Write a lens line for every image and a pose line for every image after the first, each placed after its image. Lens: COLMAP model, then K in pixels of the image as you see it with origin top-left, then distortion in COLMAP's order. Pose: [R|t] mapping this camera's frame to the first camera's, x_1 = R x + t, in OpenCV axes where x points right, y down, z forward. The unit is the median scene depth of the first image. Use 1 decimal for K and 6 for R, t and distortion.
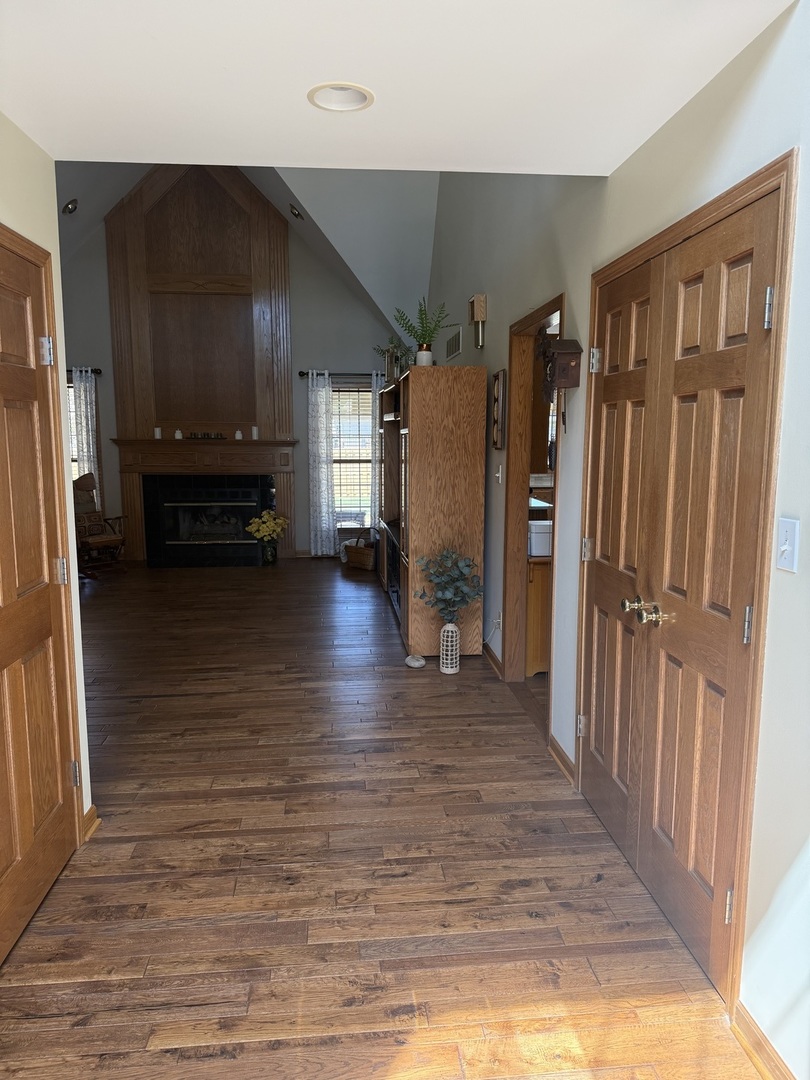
lens RADIAL K [[757.7, 0, 406.5], [0, 757.7, 547.8], [0, 0, 1]] dist [0.154586, -0.295126]
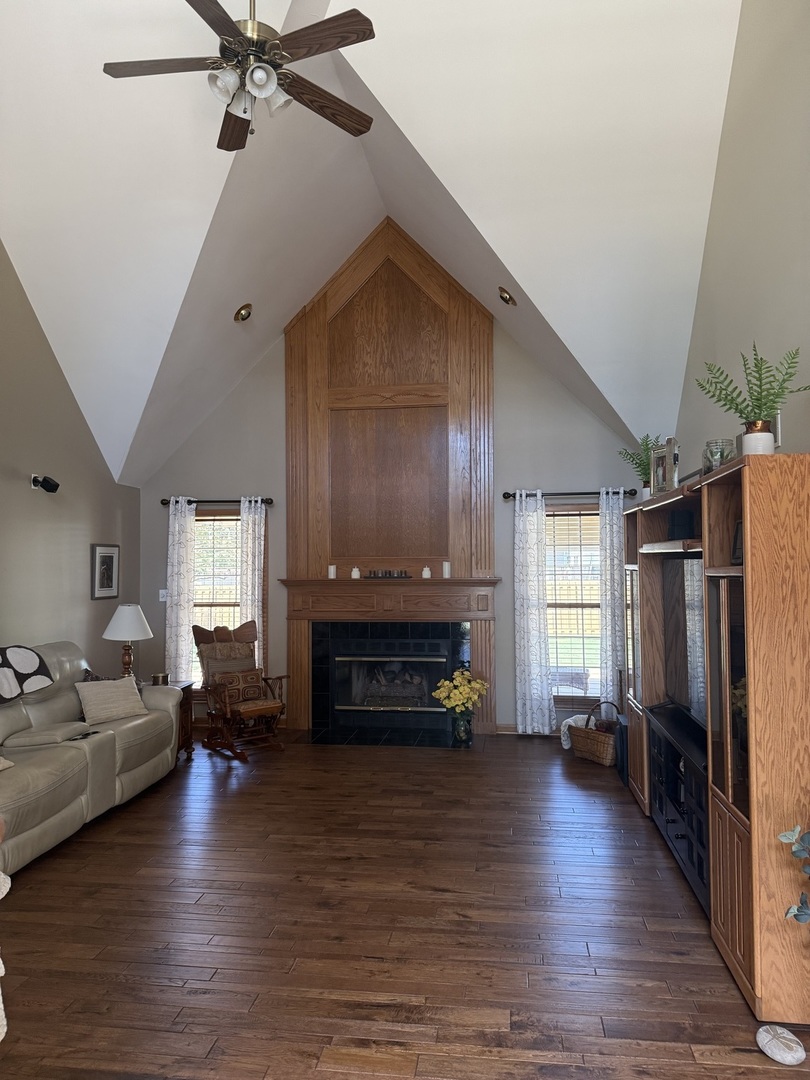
lens RADIAL K [[757.7, 0, 406.5], [0, 757.7, 547.8], [0, 0, 1]] dist [0.154586, -0.295126]
pose [[0.972658, -0.012900, -0.231885, -0.056784], [-0.026583, 0.985710, -0.166338, -0.041508], [0.230717, 0.167954, 0.958416, 0.235538]]
